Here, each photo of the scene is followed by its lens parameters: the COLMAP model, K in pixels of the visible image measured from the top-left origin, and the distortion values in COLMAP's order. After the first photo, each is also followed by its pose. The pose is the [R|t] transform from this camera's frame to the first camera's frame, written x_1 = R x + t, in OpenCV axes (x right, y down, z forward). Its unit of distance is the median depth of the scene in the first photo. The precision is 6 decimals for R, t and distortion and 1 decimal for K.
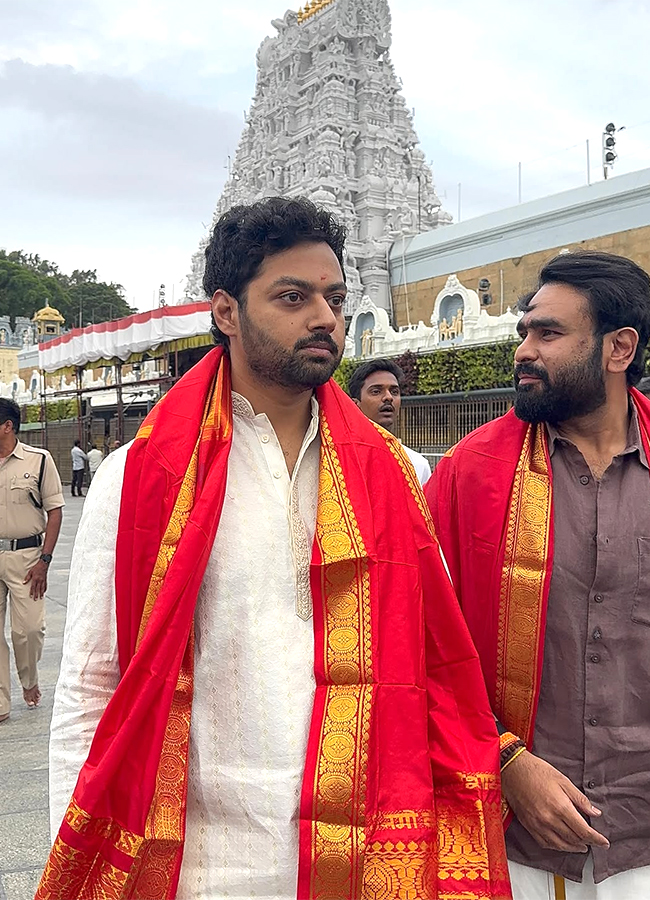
lens RADIAL K [[991.8, 0, 301.6], [0, 991.8, 433.1], [0, 0, 1]] dist [0.192456, -0.429478]
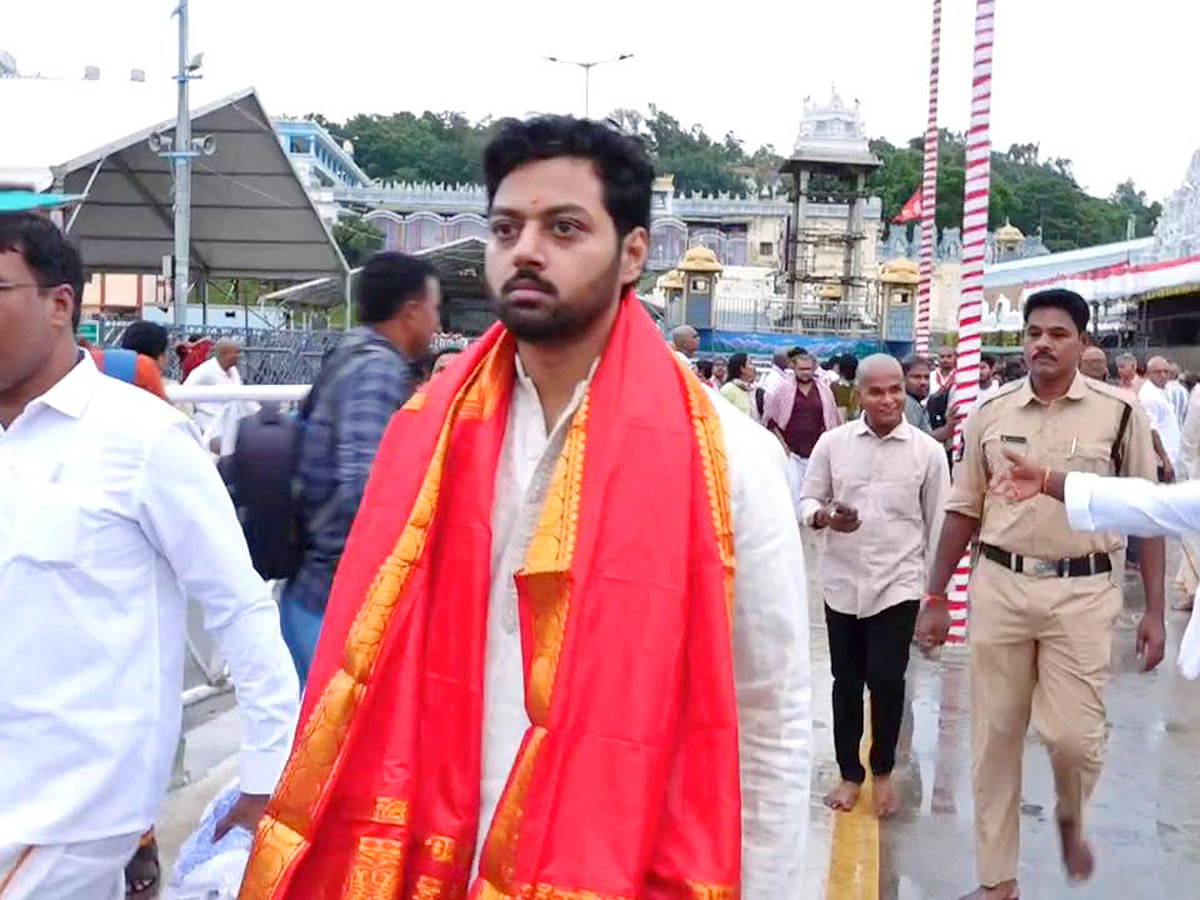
lens RADIAL K [[1380.1, 0, 568.2], [0, 1380.1, 450.1], [0, 0, 1]] dist [-0.034276, 0.043417]
pose [[0.870918, 0.063073, -0.487365, 0.086769], [-0.024859, 0.996114, 0.084491, -0.015212], [0.490800, -0.061469, 0.869101, -0.780130]]
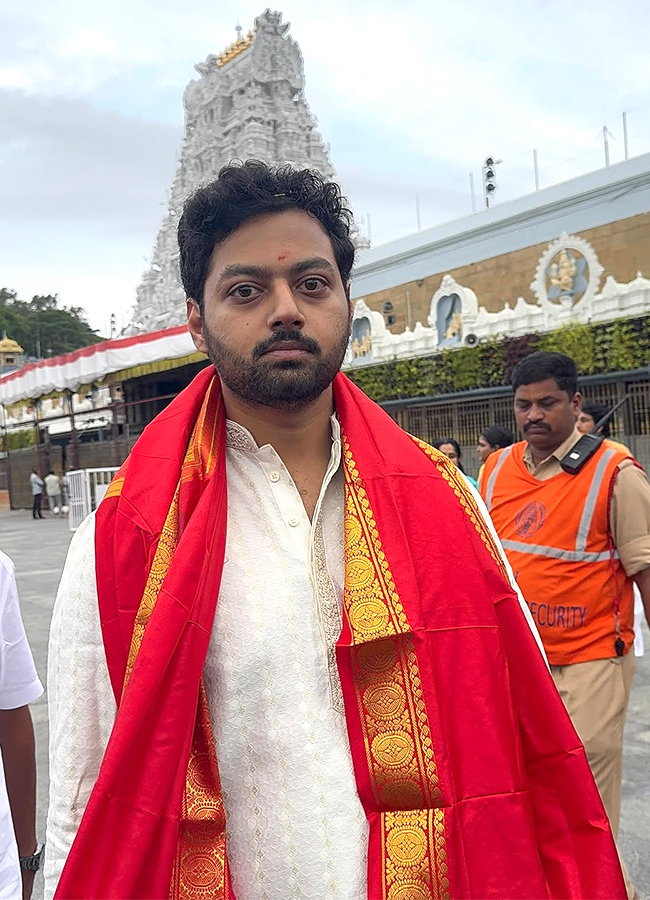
lens RADIAL K [[998.2, 0, 325.0], [0, 998.2, 450.0], [0, 0, 1]] dist [0.206377, -0.506618]
pose [[0.996822, -0.066106, 0.044445, 0.036875], [0.065744, 0.997791, 0.009557, -0.001201], [-0.044979, -0.006604, 0.998966, -0.100914]]
